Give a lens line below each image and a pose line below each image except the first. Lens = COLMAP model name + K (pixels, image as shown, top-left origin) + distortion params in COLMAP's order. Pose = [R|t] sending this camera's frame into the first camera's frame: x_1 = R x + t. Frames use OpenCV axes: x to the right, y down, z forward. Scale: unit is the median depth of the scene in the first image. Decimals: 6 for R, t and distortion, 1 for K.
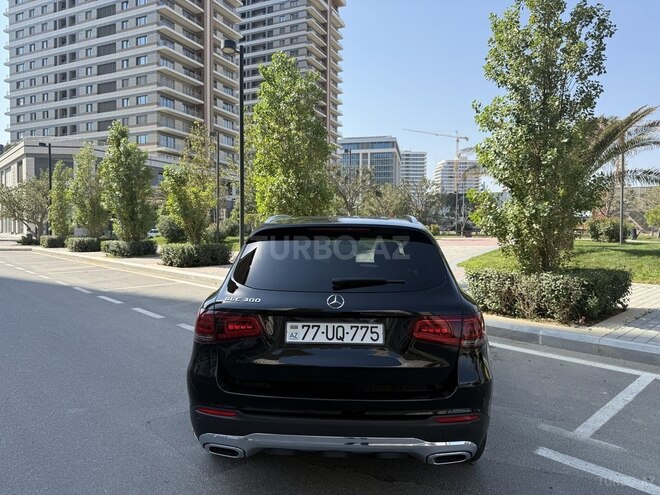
lens RADIAL K [[472.0, 0, 327.9], [0, 472.0, 248.8], [0, 0, 1]] dist [0.022933, -0.028865]
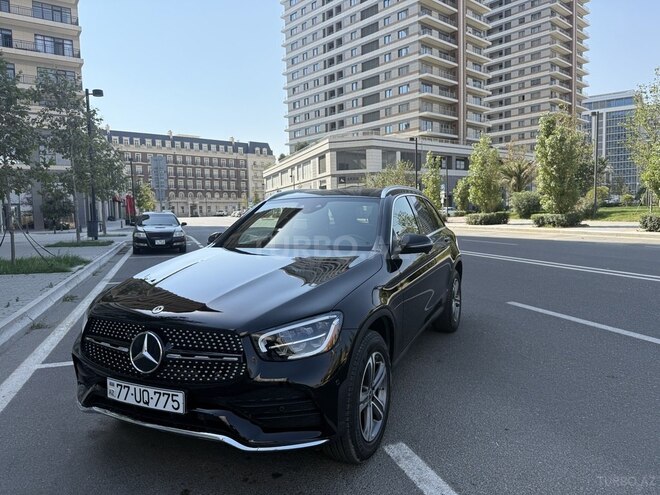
lens RADIAL K [[466.7, 0, 334.3], [0, 466.7, 249.6], [0, 0, 1]] dist [0.085179, -0.130515]
pose [[0.920471, -0.003192, -0.390799, -0.112141], [0.022878, 0.998692, 0.045731, 0.001384], [0.390141, -0.051035, 0.919339, -0.074796]]
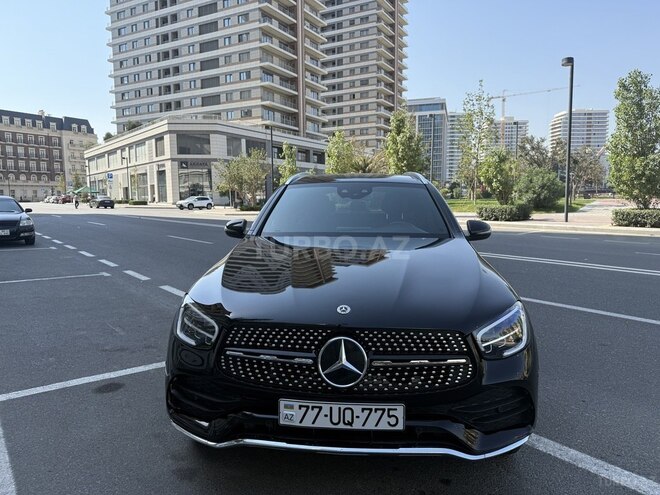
lens RADIAL K [[468.8, 0, 324.1], [0, 468.8, 249.1], [0, 0, 1]] dist [0.054771, -0.085890]
pose [[0.997366, -0.009424, -0.071922, -0.134487], [0.014755, 0.997153, 0.073953, 0.001266], [0.071020, -0.074819, 0.994665, -0.076417]]
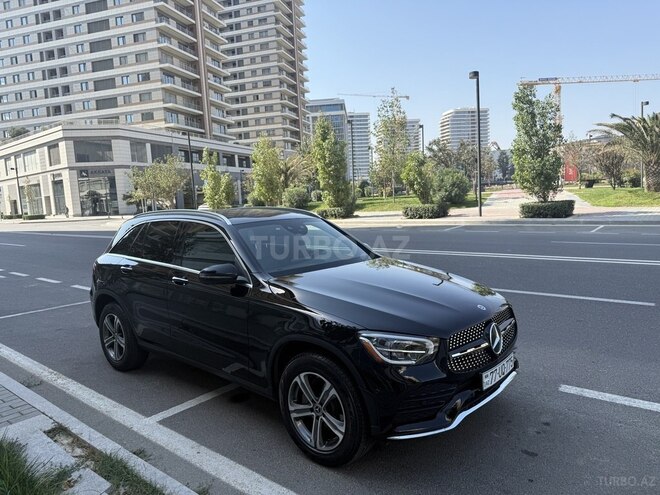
lens RADIAL K [[472.0, 0, 327.9], [0, 472.0, 248.8], [0, 0, 1]] dist [0.022933, -0.028865]
pose [[0.988702, -0.077275, 0.128444, -0.152268], [0.067110, 0.994398, 0.081668, -0.002584], [-0.134035, -0.072125, 0.988348, -0.086475]]
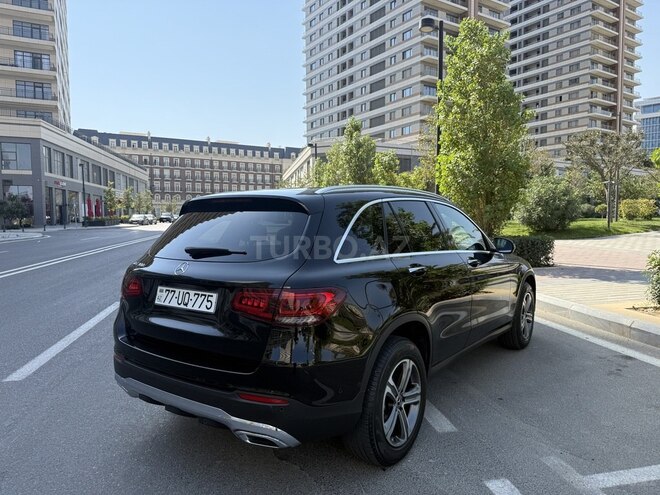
lens RADIAL K [[468.8, 0, 324.1], [0, 468.8, 249.1], [0, 0, 1]] dist [0.054771, -0.085890]
pose [[0.840578, 0.021060, -0.541281, 0.026625], [-0.003973, 0.999457, 0.032716, 0.001054], [0.541676, -0.025350, 0.840205, 0.009389]]
